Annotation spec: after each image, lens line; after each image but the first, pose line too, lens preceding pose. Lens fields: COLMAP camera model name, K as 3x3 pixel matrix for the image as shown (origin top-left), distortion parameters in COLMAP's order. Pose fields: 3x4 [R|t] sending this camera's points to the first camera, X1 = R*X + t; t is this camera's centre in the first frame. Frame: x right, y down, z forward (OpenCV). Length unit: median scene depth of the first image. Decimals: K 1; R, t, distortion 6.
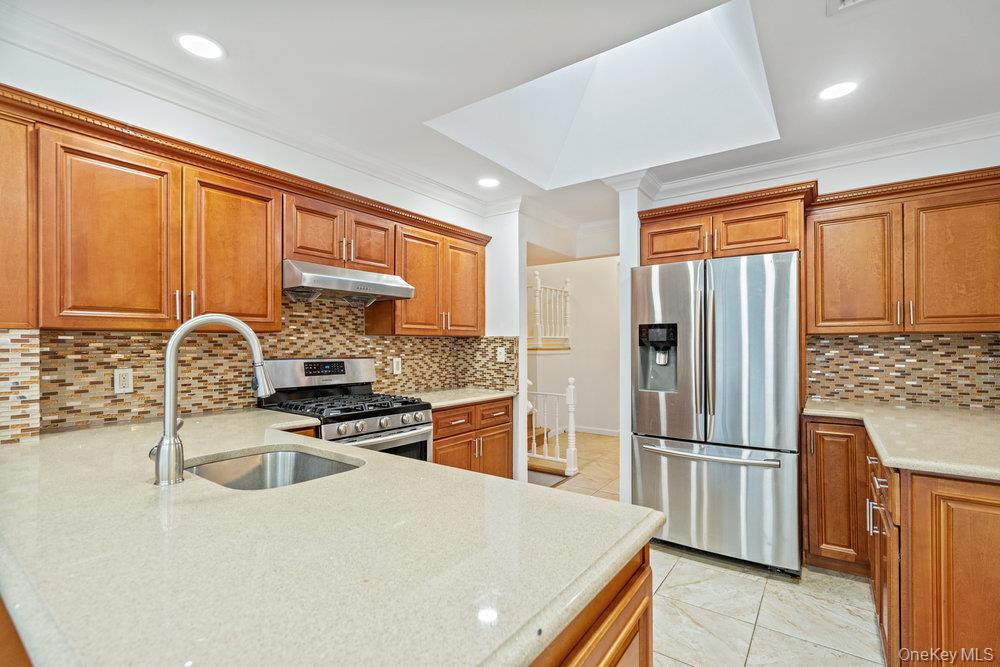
lens RADIAL K [[455.7, 0, 500.3], [0, 455.7, 340.9], [0, 0, 1]] dist [-0.001140, 0.000165]
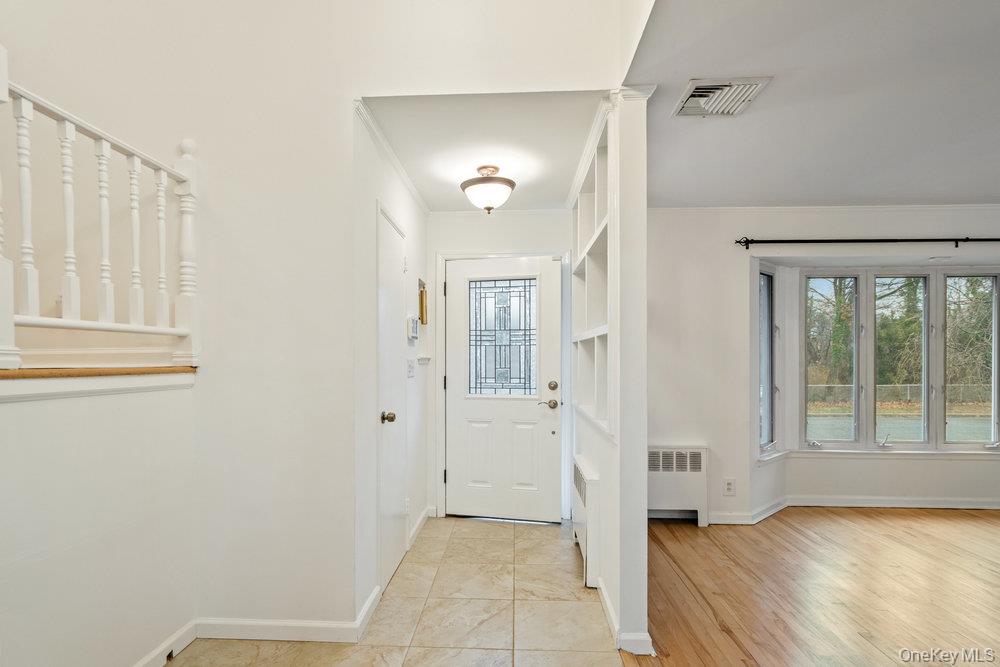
lens RADIAL K [[502.8, 0, 490.4], [0, 502.8, 361.2], [0, 0, 1]] dist [-0.000009, 0.000159]
pose [[0.840462, 0.000822, 0.541870, 0.317670], [-0.006567, 0.999941, 0.008668, 0.017196], [-0.541830, -0.010844, 0.840418, 1.415419]]
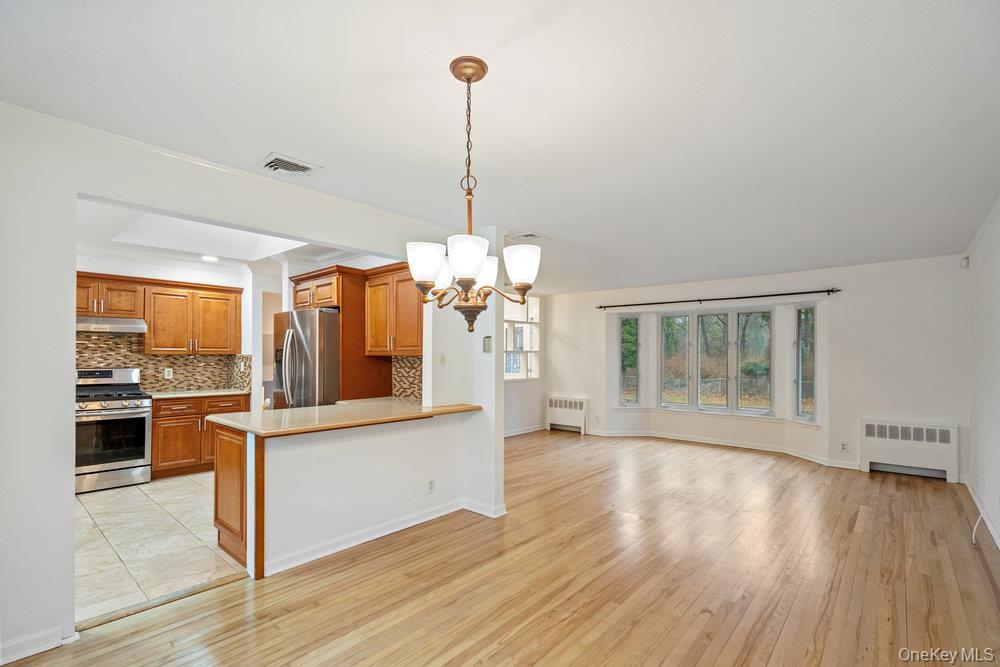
lens RADIAL K [[454.5, 0, 497.3], [0, 454.5, 356.3], [0, 0, 1]] dist [-0.002795, -0.000292]
pose [[0.995378, 0.005652, -0.095872, 1.264931], [-0.004637, 0.999931, 0.010805, -0.031697], [0.095927, -0.010311, 0.995335, -0.540568]]
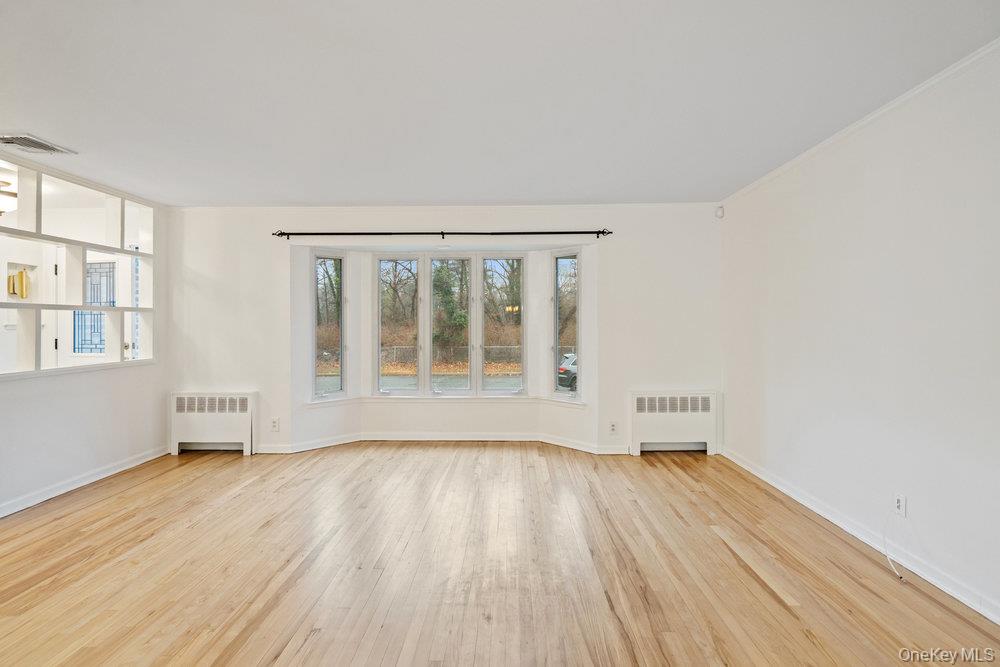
lens RADIAL K [[467.7, 0, 501.1], [0, 467.7, 323.8], [0, 0, 1]] dist [-0.001203, -0.000083]
pose [[0.821775, 0.001384, 0.569811, 1.319464], [-0.003372, 0.999991, 0.002434, 0.008575], [-0.569802, -0.003922, 0.821772, 0.423070]]
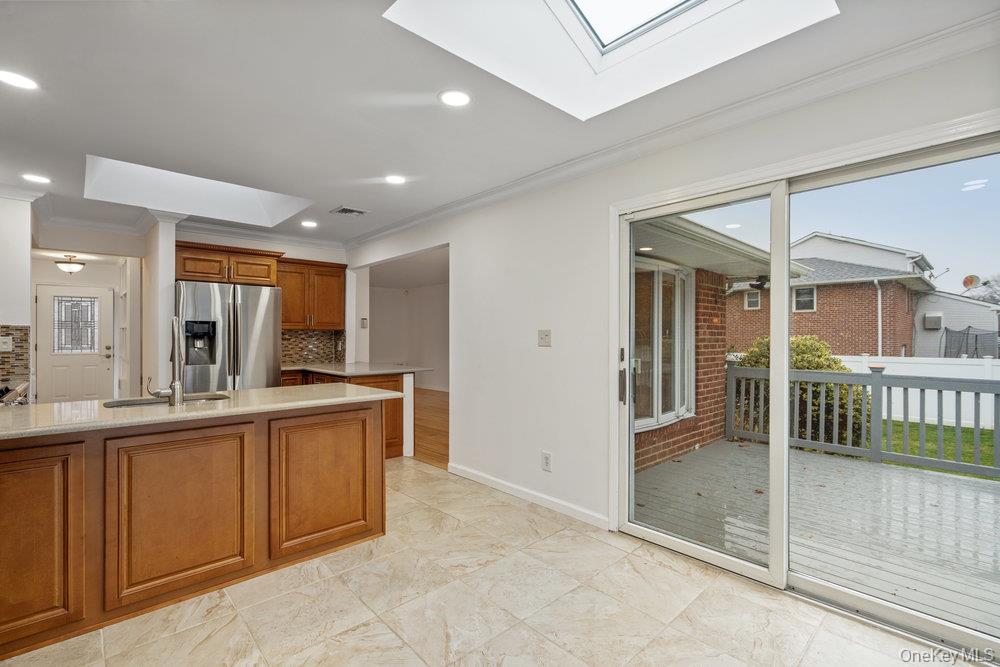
lens RADIAL K [[451.9, 0, 498.0], [0, 451.9, 334.5], [0, 0, 1]] dist [0.000030, 0.000215]
pose [[0.197712, 0.003919, 0.980252, -0.933541], [-0.008681, 0.999960, -0.002247, 0.003197], [-0.980222, -0.008065, 0.197738, -0.276221]]
